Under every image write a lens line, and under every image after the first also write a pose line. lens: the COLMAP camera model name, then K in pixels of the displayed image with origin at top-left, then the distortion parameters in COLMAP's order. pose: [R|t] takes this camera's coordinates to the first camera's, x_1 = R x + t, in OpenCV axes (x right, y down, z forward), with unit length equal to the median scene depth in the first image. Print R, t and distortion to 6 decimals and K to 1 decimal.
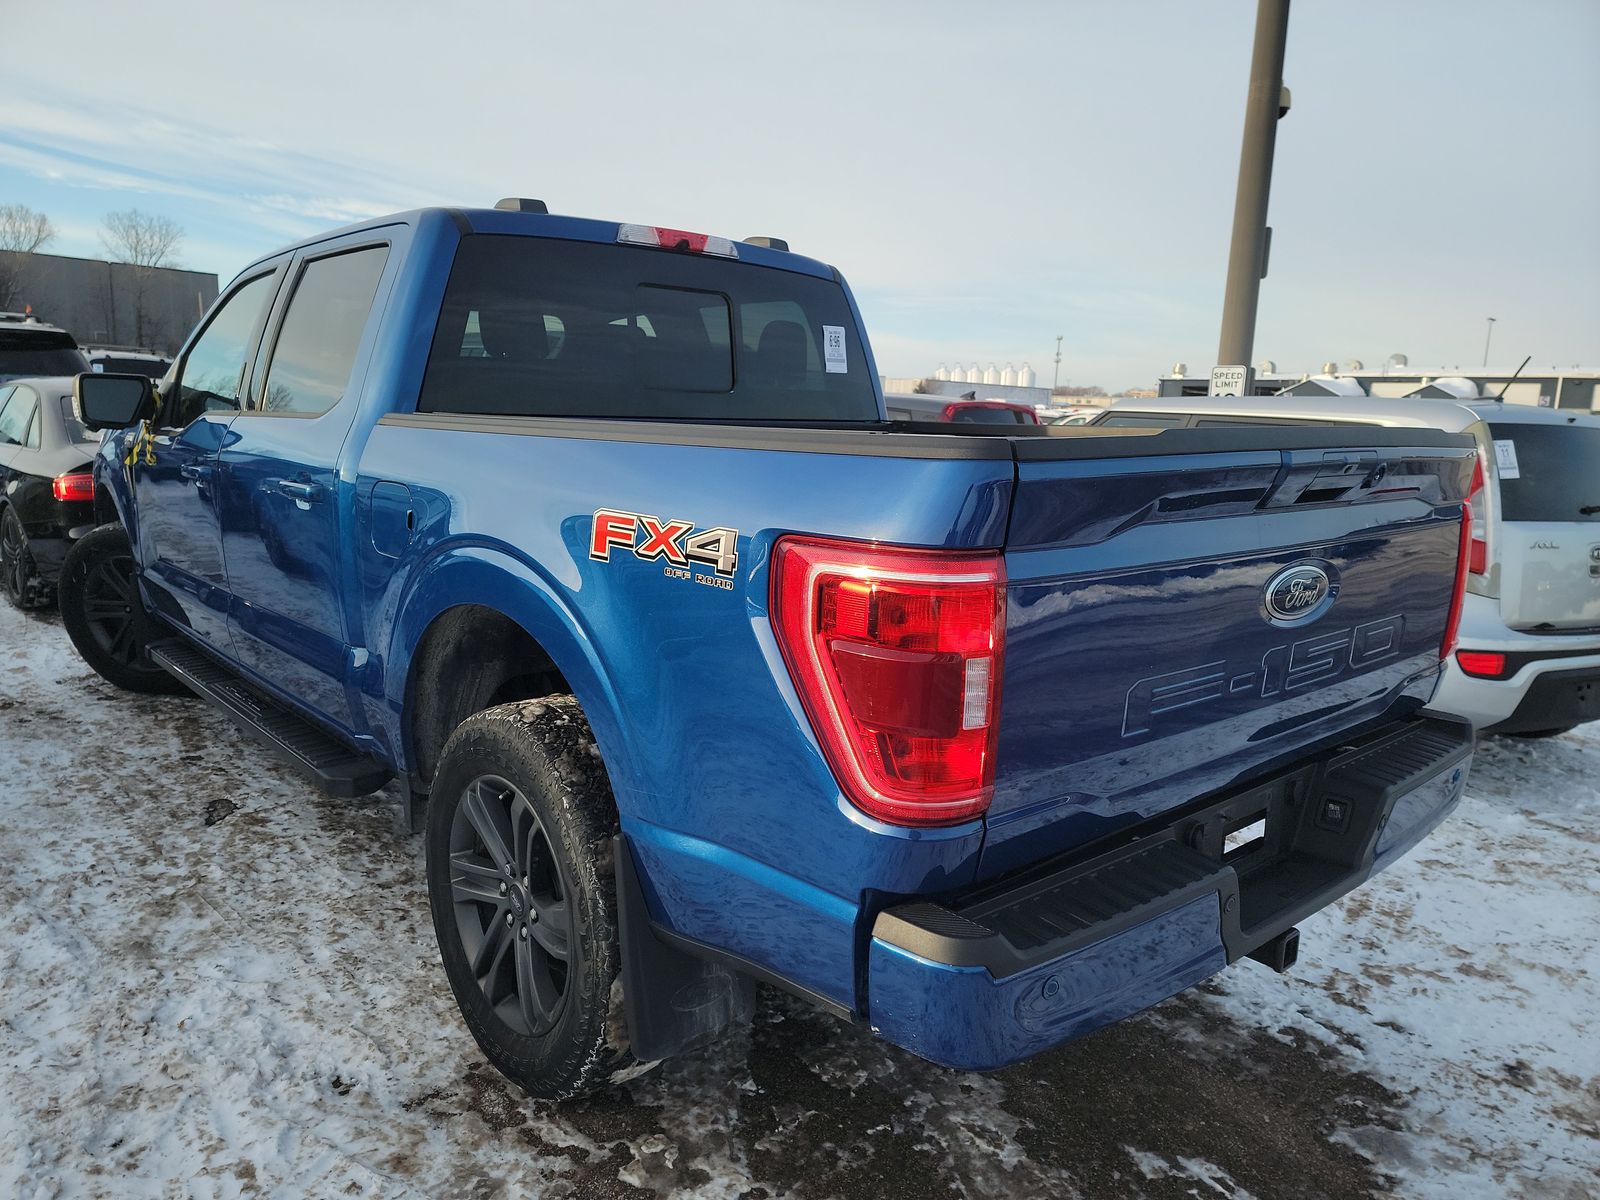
lens RADIAL K [[1080.7, 0, 800.0], [0, 1080.7, 600.0], [0, 0, 1]] dist [0.093769, -0.070321]
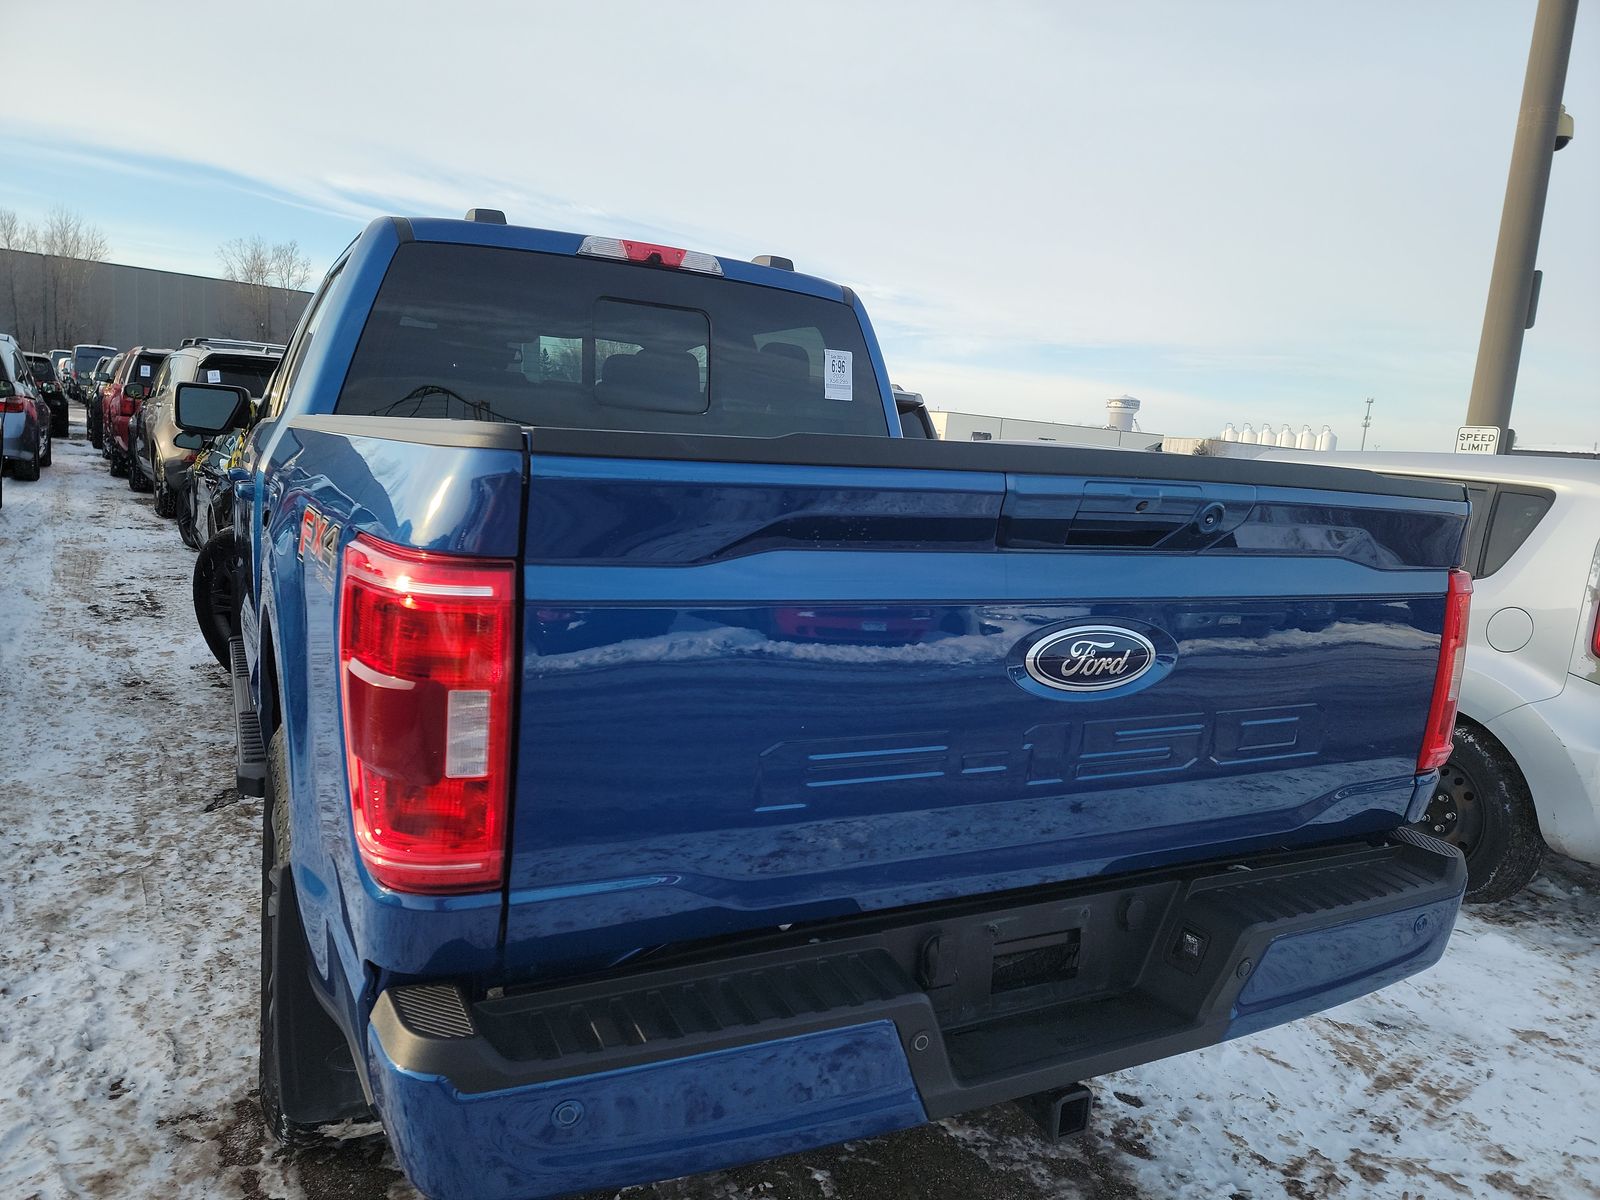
lens RADIAL K [[1080.7, 0, 800.0], [0, 1080.7, 600.0], [0, 0, 1]] dist [0.093769, -0.070321]
pose [[0.972396, 0.070317, -0.222489, 0.267797], [-0.080349, 0.996104, -0.036353, -0.002014], [0.219066, 0.053226, 0.974257, 0.115746]]
